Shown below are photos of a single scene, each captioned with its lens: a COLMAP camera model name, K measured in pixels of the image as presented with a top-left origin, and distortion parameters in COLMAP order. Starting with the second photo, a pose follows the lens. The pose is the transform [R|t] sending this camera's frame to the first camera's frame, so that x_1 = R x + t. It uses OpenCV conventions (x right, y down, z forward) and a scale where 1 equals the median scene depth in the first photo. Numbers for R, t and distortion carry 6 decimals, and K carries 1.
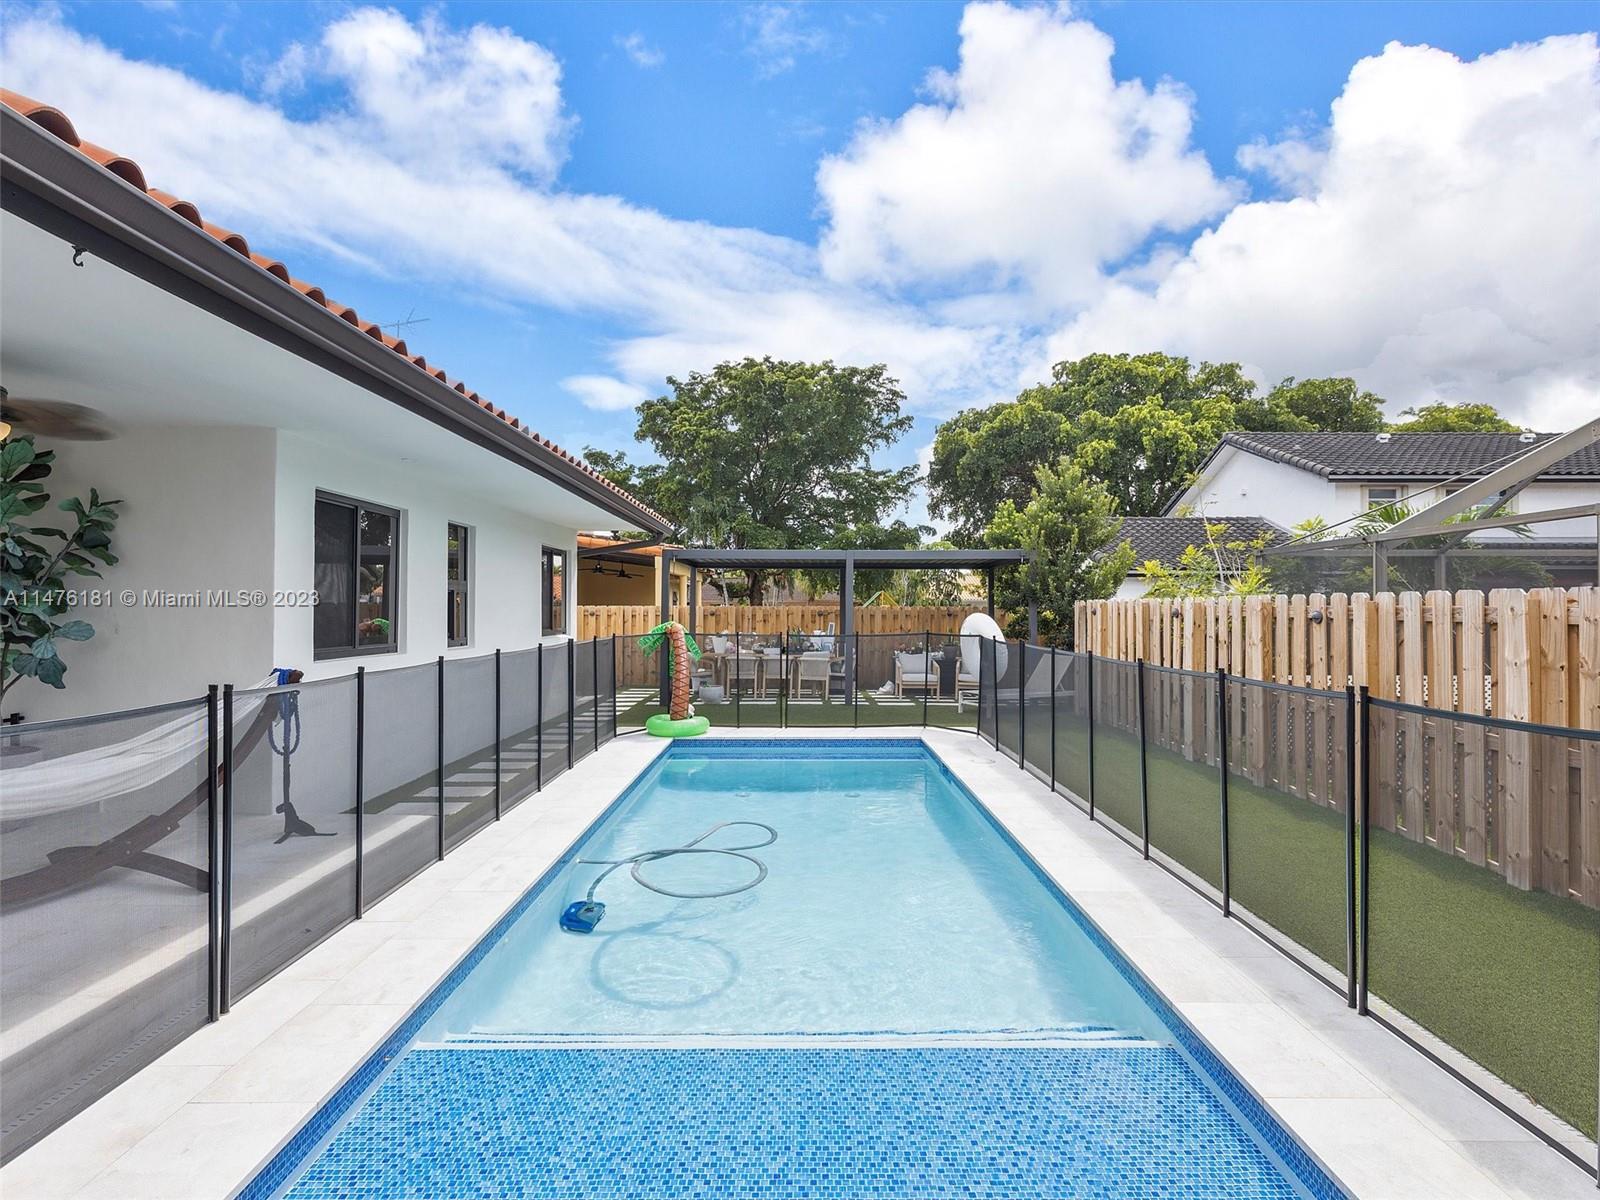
lens RADIAL K [[853.5, 0, 800.0], [0, 853.5, 600.0], [0, 0, 1]] dist [0.001101, -0.000052]
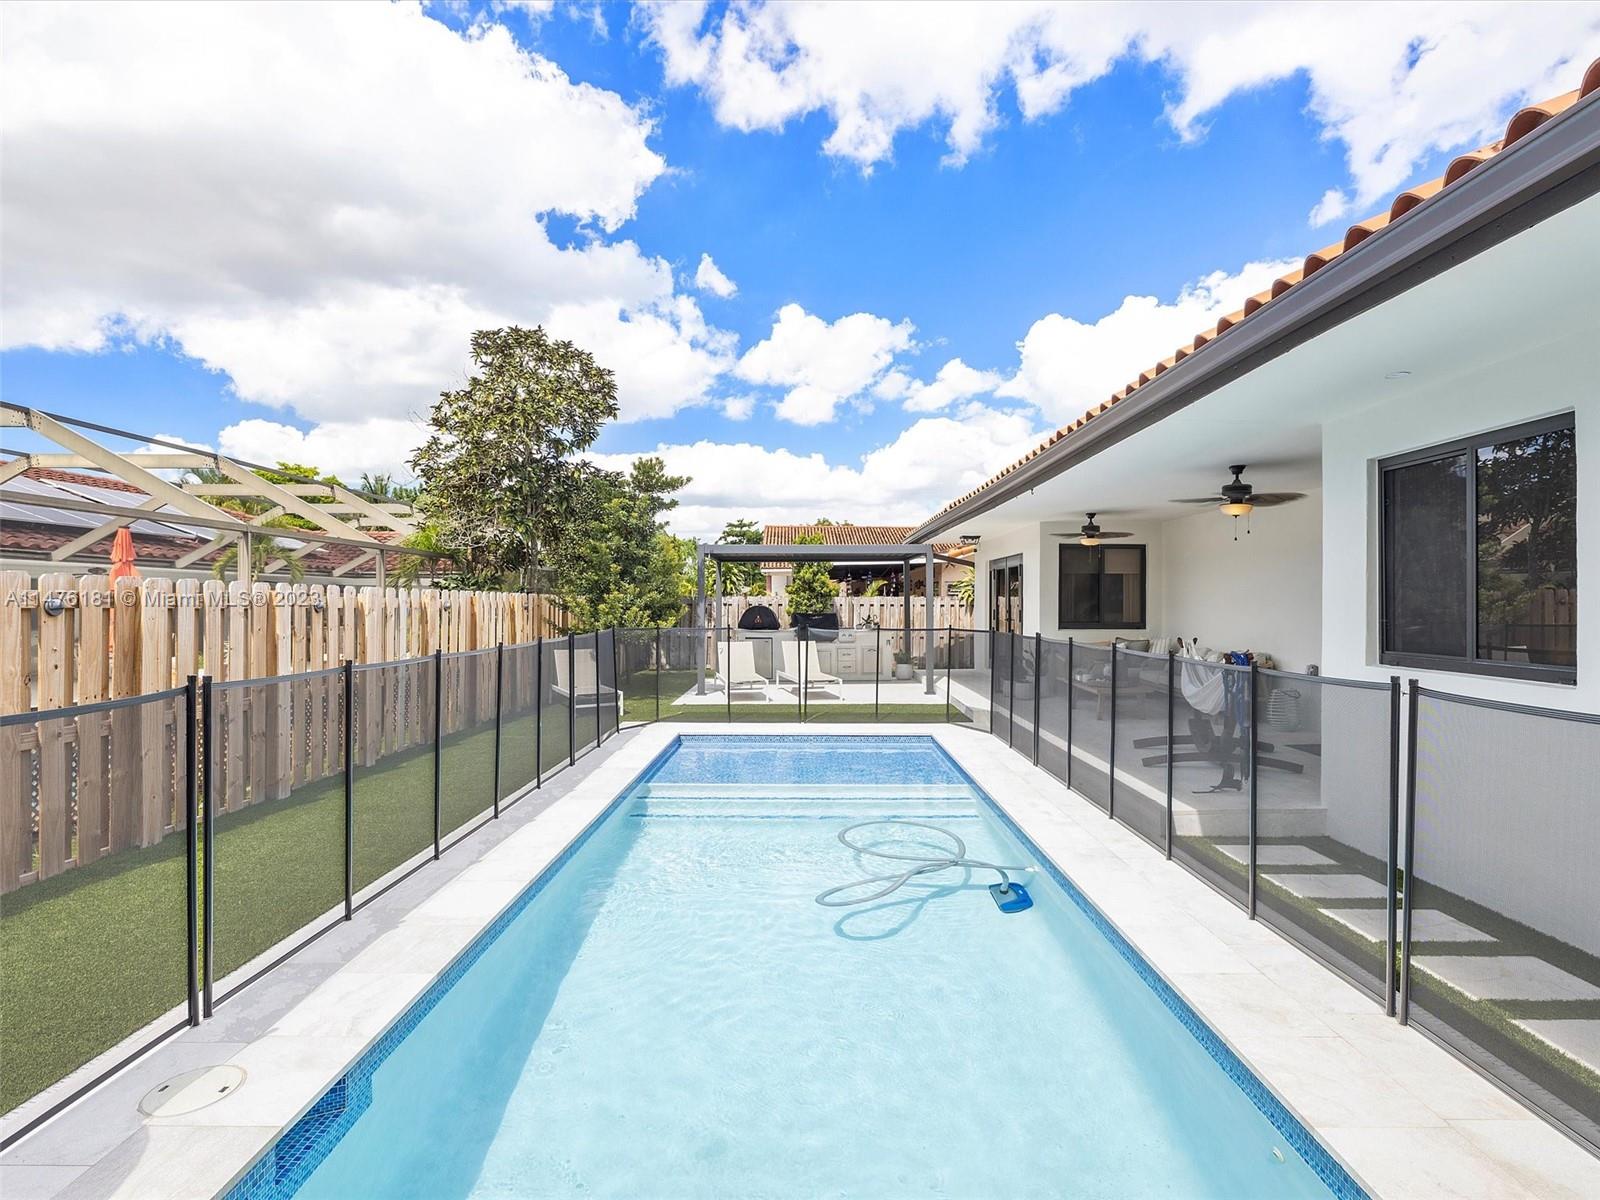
lens RADIAL K [[853.5, 0, 800.0], [0, 853.5, 600.0], [0, 0, 1]] dist [0.001101, -0.000052]
pose [[-0.999740, -0.001119, 0.022775, -0.027188], [-0.001465, 0.999883, -0.015204, 0.027639], [-0.022755, -0.015233, -0.999625, 2.037639]]
